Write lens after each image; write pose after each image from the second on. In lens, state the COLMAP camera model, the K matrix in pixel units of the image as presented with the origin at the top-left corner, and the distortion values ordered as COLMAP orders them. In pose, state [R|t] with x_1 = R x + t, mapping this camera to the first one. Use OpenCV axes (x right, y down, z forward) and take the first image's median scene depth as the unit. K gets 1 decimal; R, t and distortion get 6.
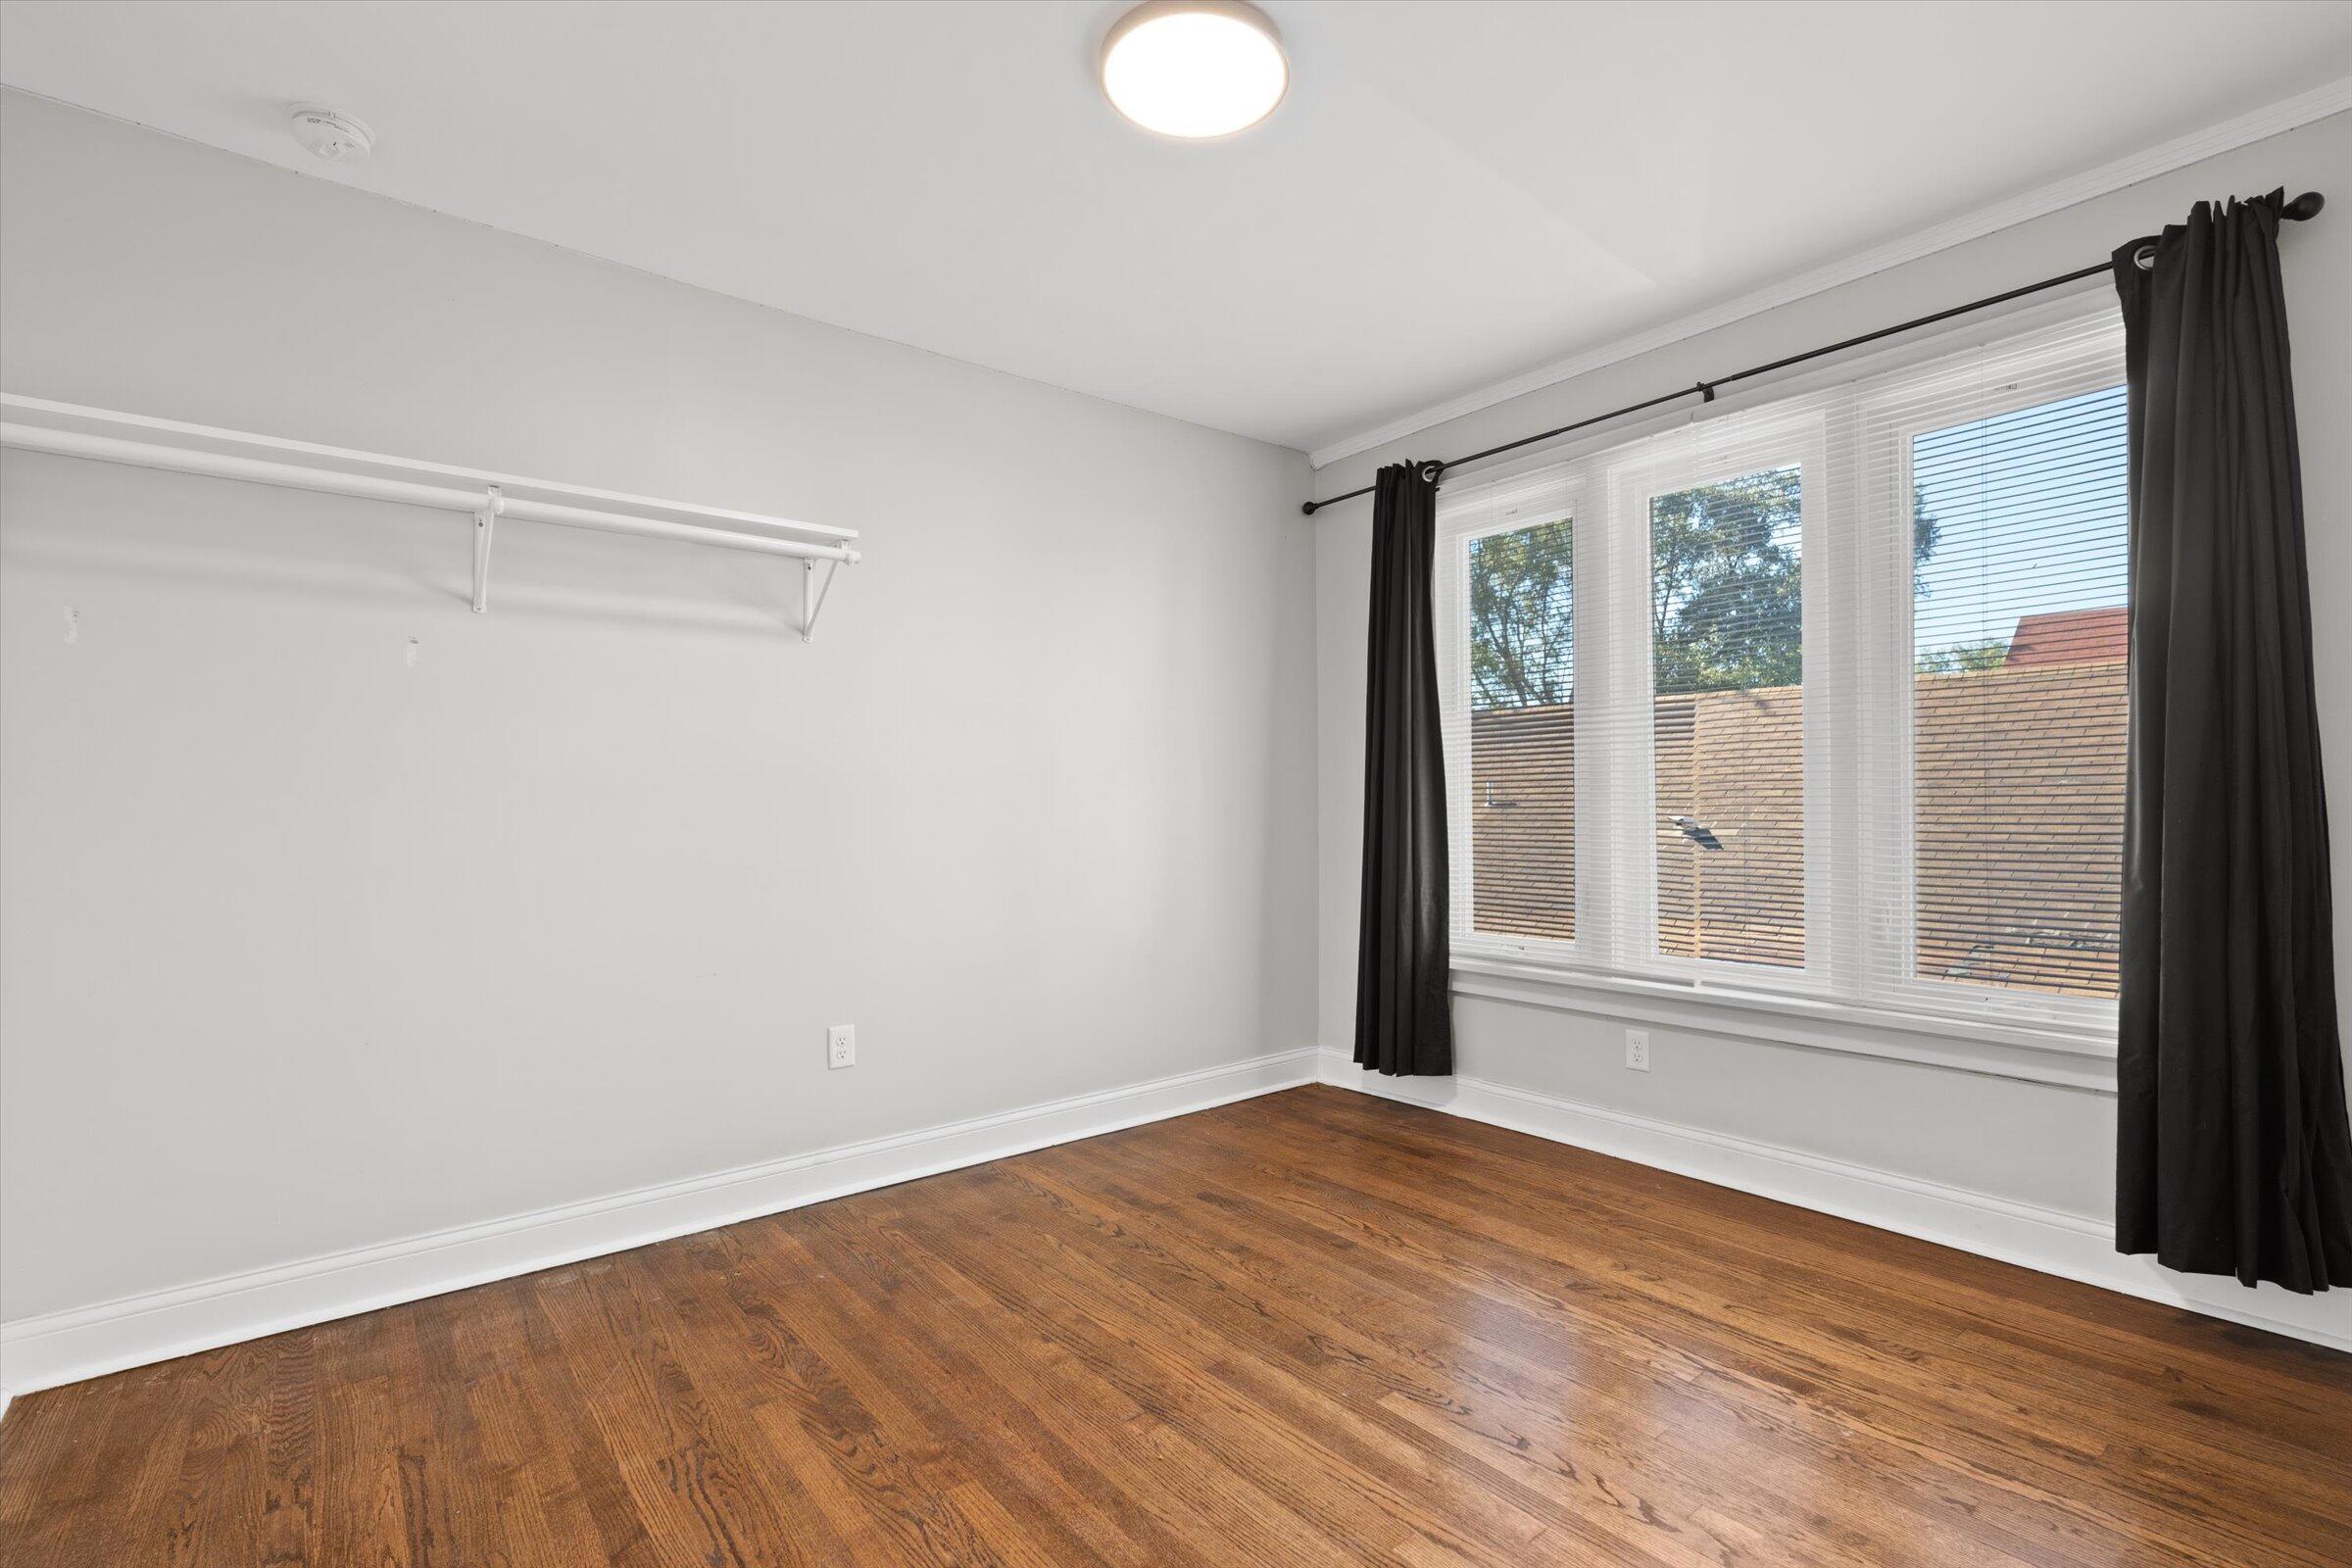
lens RADIAL K [[1088.0, 0, 1166.7], [0, 1088.0, 793.2], [0, 0, 1]] dist [-0.005384, 0.000235]
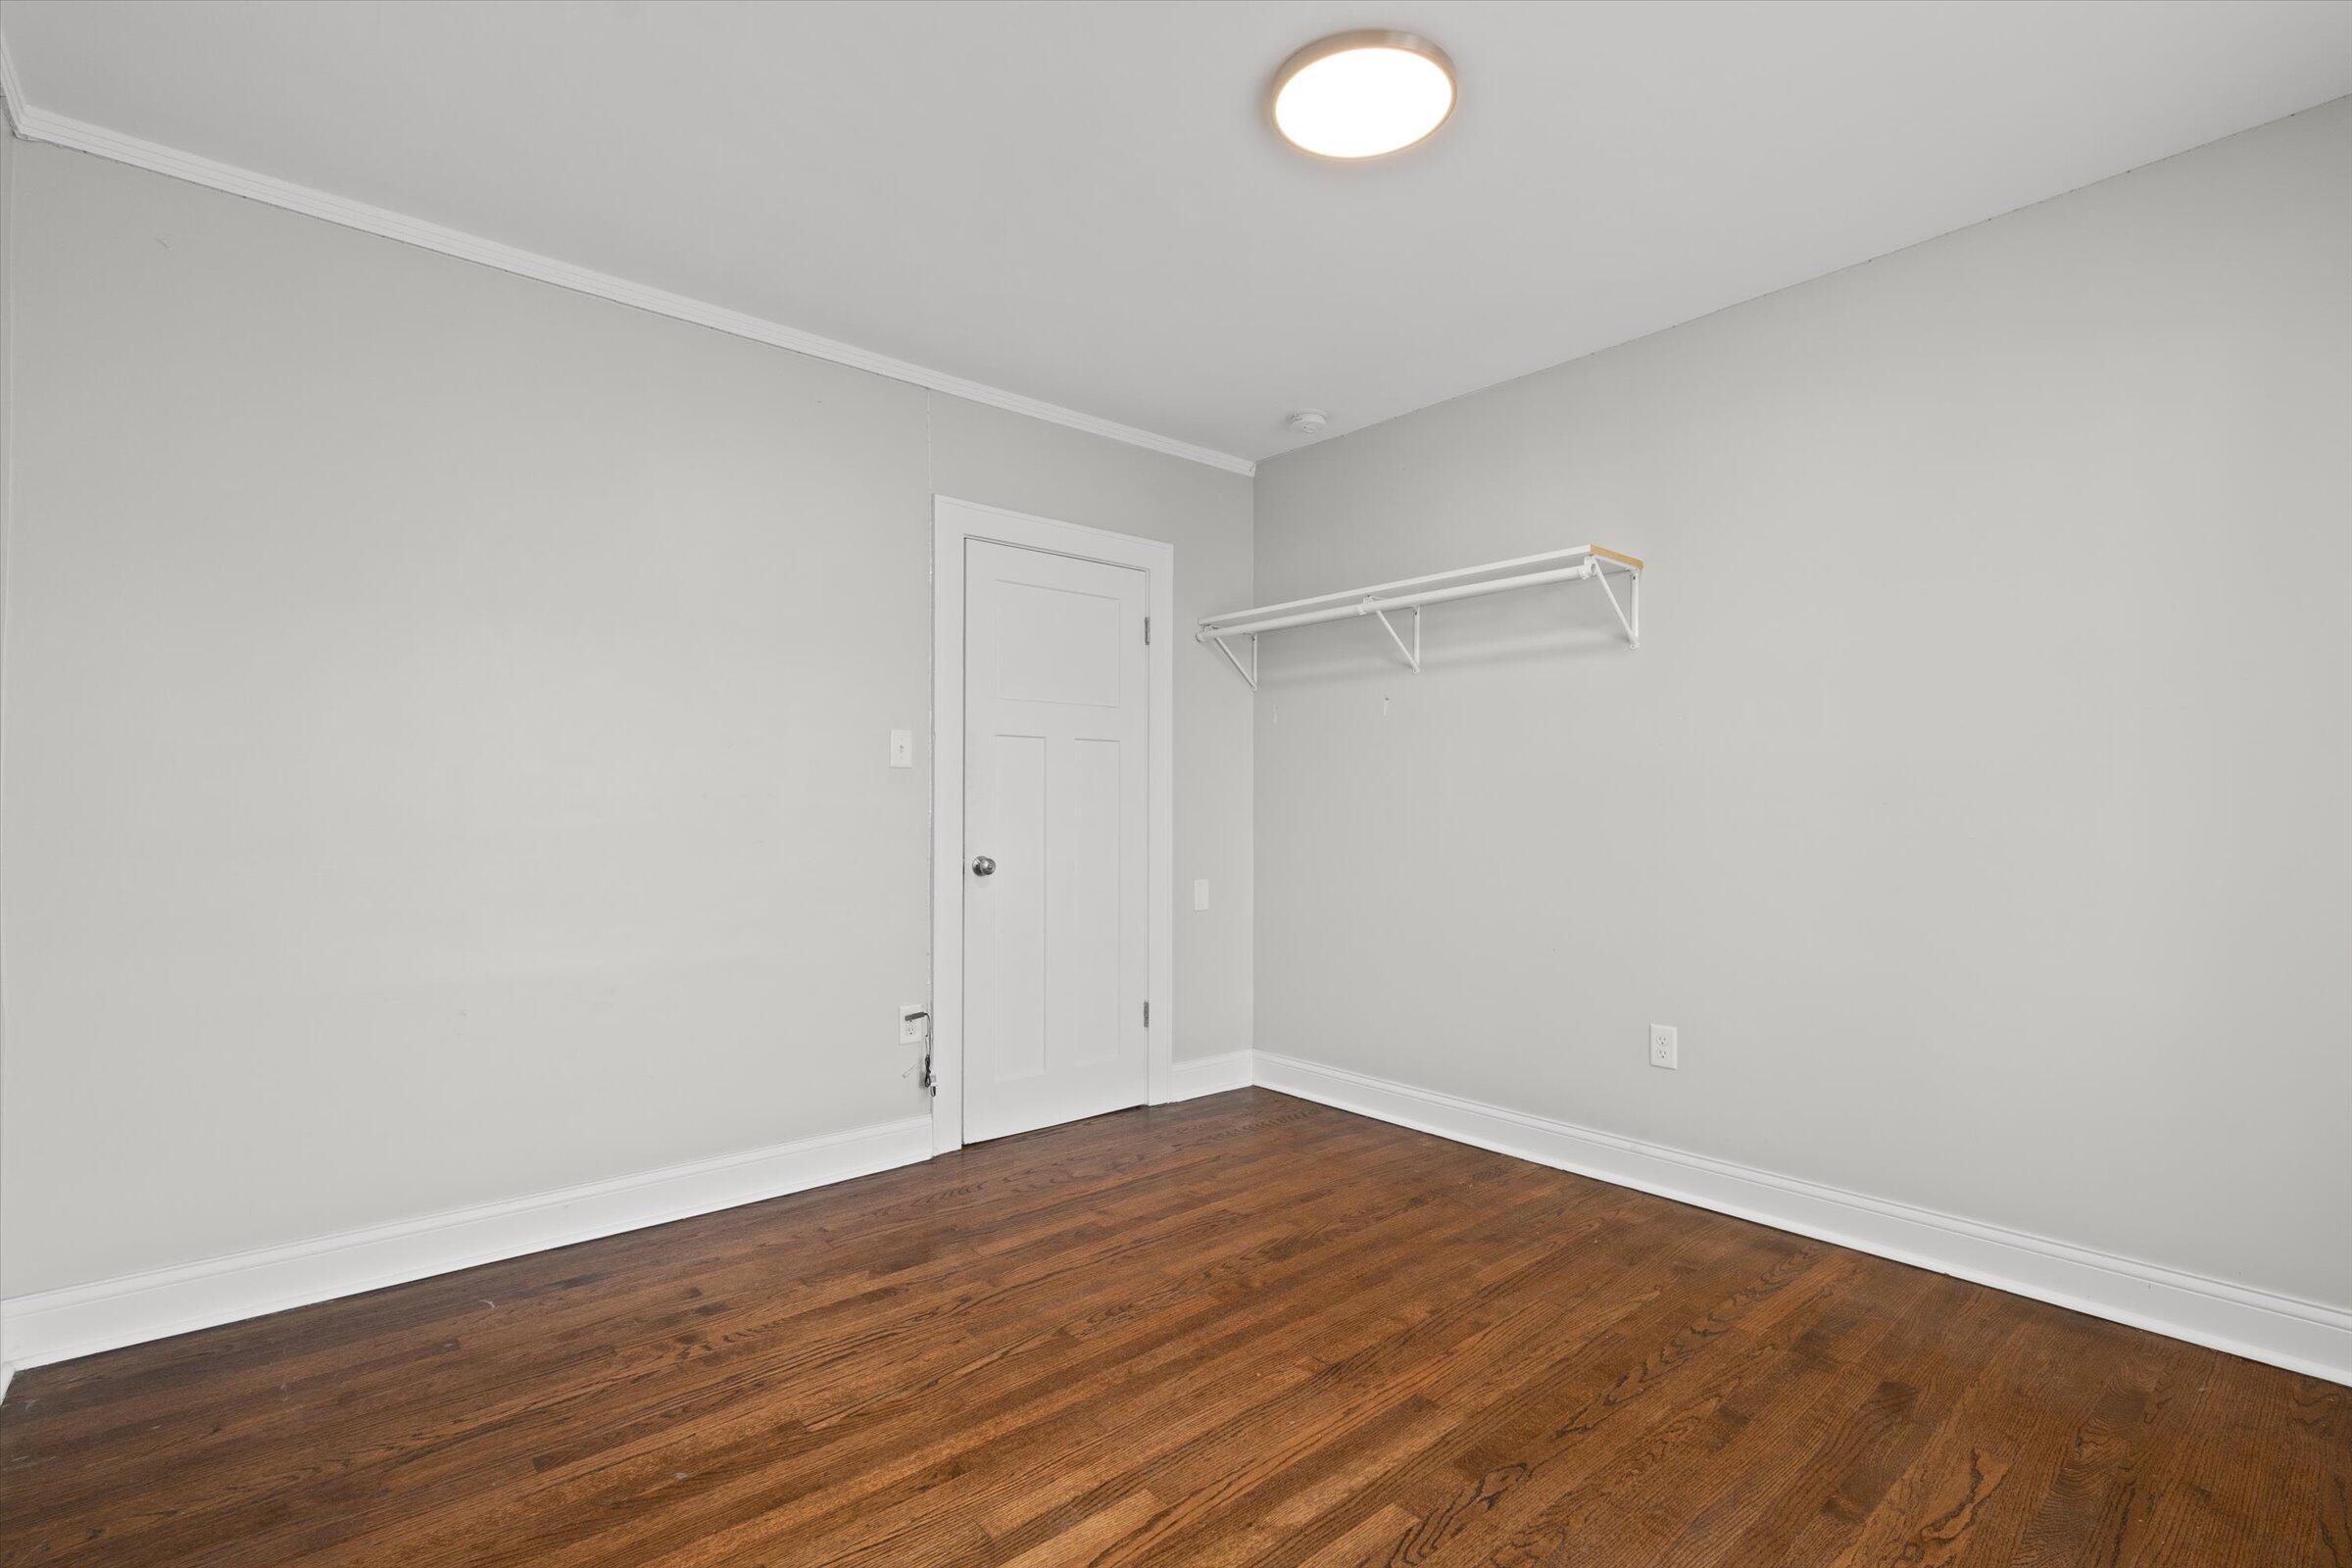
lens RADIAL K [[1074.5, 0, 1171.9], [0, 1074.5, 773.3], [0, 0, 1]] dist [0.000233, 0.000365]
pose [[0.029810, -0.021294, -0.999329, 0.853979], [0.010500, 0.999725, -0.020989, -0.003219], [0.999500, -0.009867, 0.030026, 0.651439]]
